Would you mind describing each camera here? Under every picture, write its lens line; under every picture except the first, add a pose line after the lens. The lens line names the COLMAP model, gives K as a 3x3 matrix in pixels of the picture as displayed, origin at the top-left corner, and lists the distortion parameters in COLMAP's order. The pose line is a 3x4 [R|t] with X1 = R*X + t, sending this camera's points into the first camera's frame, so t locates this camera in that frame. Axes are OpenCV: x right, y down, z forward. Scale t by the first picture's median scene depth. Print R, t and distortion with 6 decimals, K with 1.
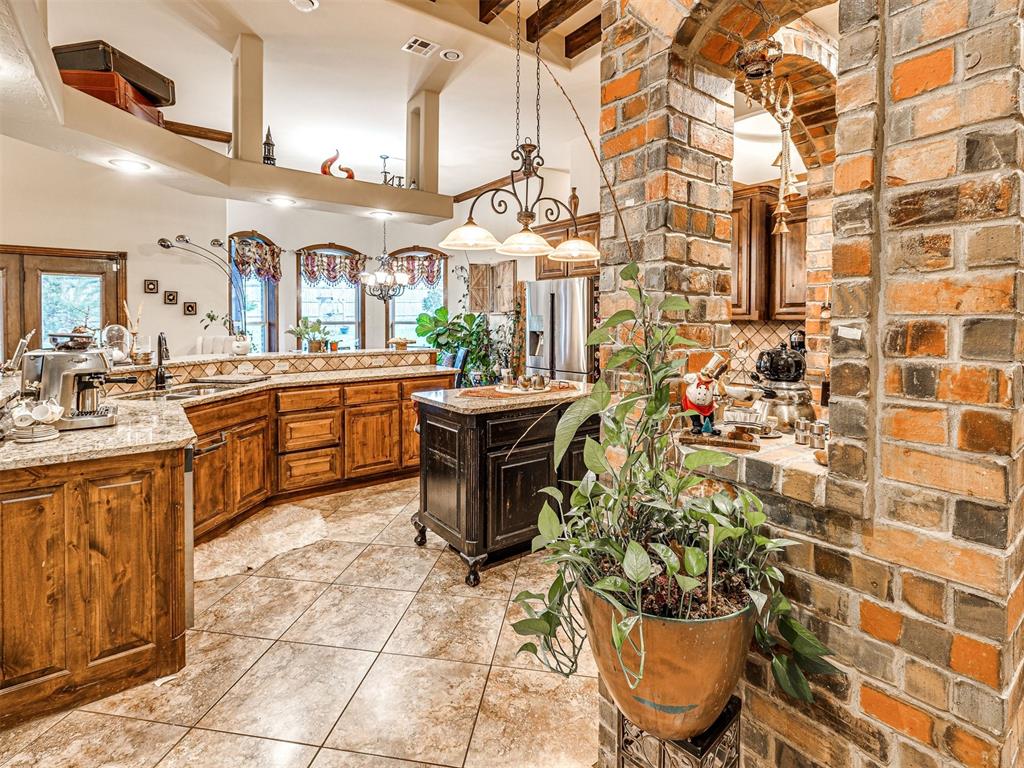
lens RADIAL K [[492.9, 0, 517.1], [0, 492.9, 378.8], [0, 0, 1]] dist [0.000645, 0.000371]
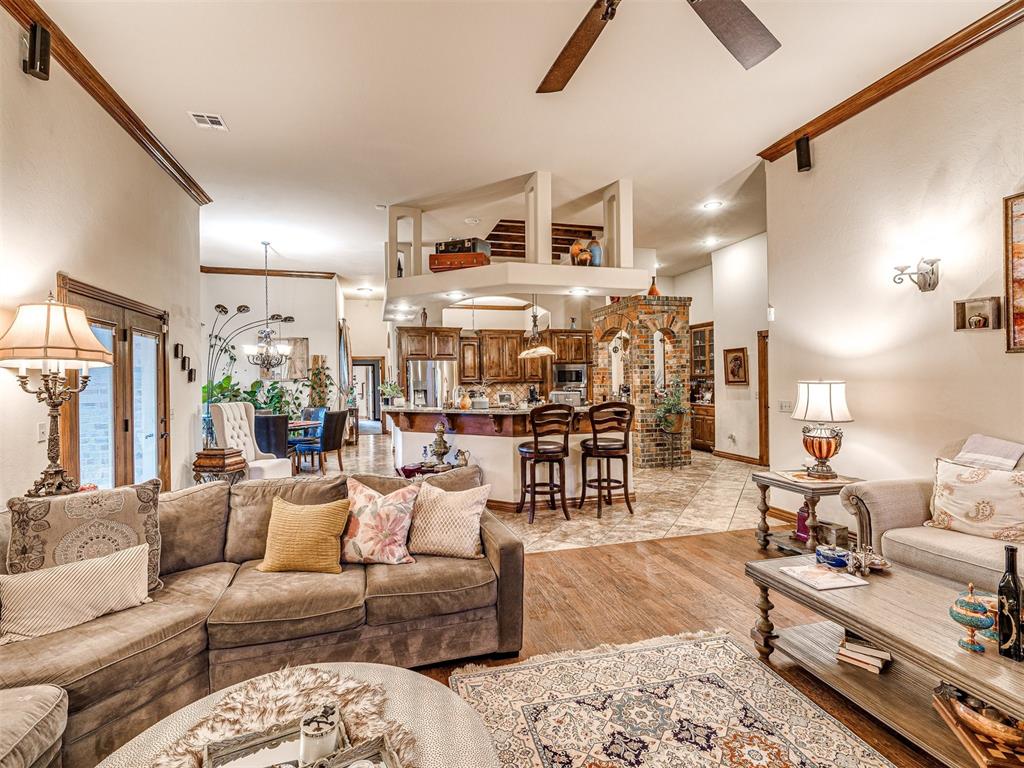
lens RADIAL K [[492.9, 0, 517.1], [0, 492.9, 378.8], [0, 0, 1]] dist [0.000645, 0.000371]
pose [[0.350707, -0.003563, 0.936479, -1.415499], [0.128322, 0.990743, -0.044286, -0.019147], [-0.927652, 0.135702, 0.347917, 0.119396]]
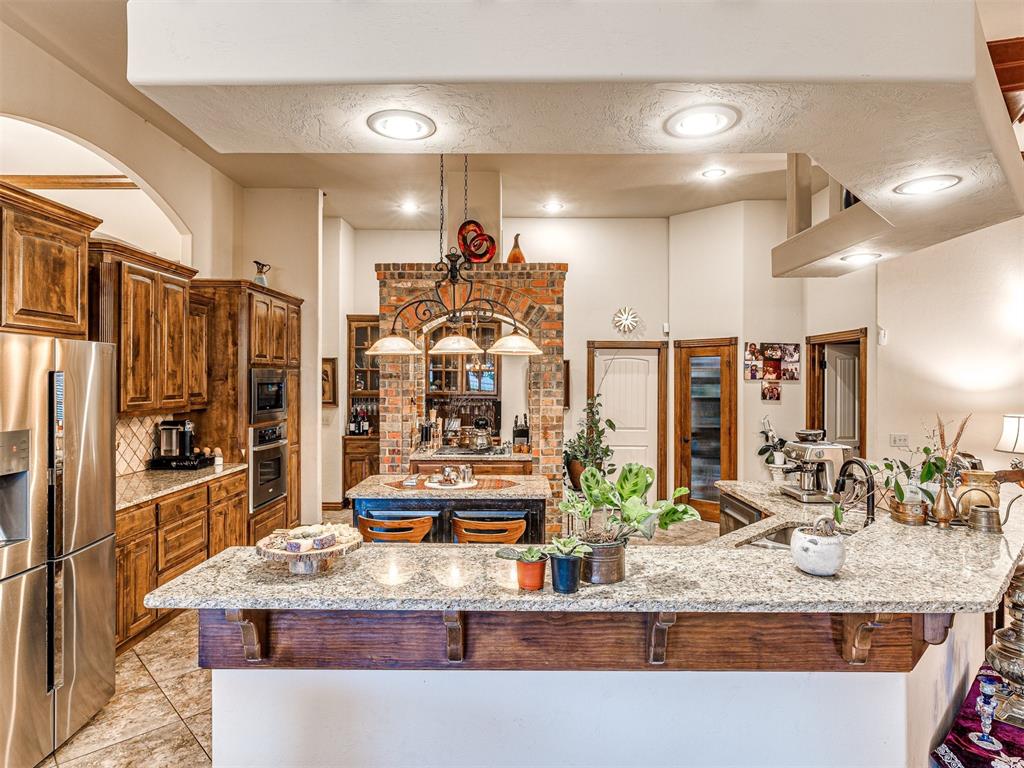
lens RADIAL K [[589.6, 0, 512.0], [0, 589.6, 384.0], [0, 0, 1]] dist [0.000635, -0.000056]
pose [[-0.802159, -0.008949, 0.597043, -0.489249], [0.065900, 0.992453, 0.103416, -0.181804], [-0.593463, 0.122301, -0.795515, 1.129068]]
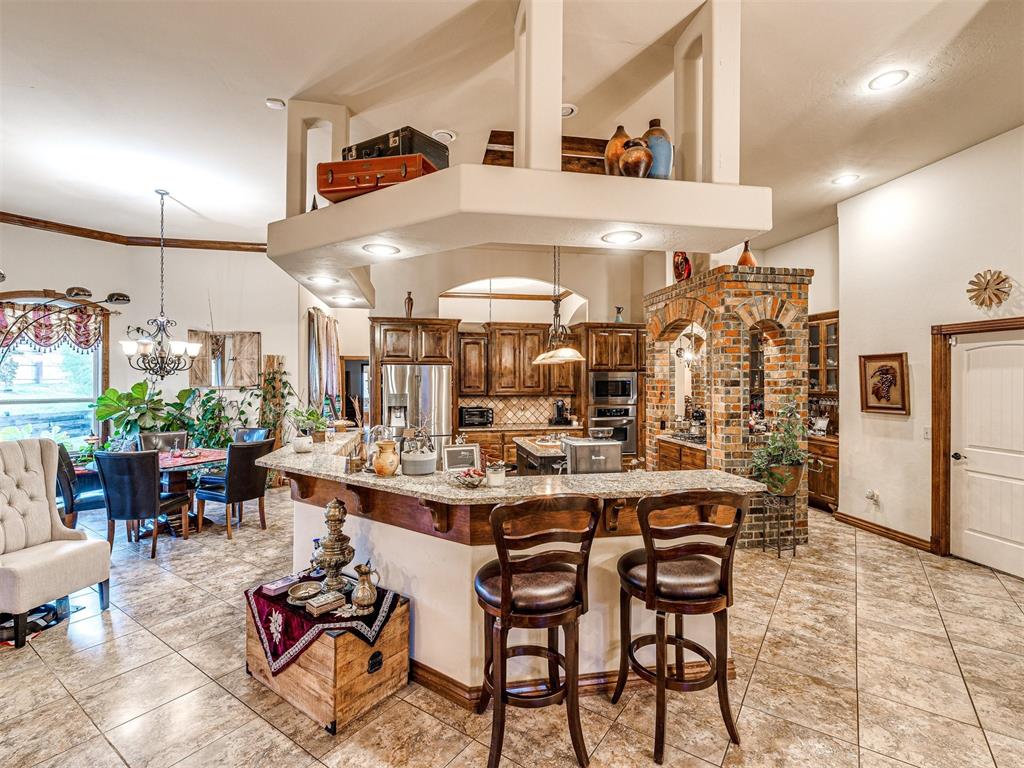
lens RADIAL K [[492.9, 0, 517.1], [0, 492.9, 378.8], [0, 0, 1]] dist [0.000645, 0.000371]
pose [[0.442289, -0.001477, 0.896871, -0.901430], [0.107137, 0.992925, -0.051199, -0.072457], [-0.890450, 0.118732, 0.439318, 0.224897]]
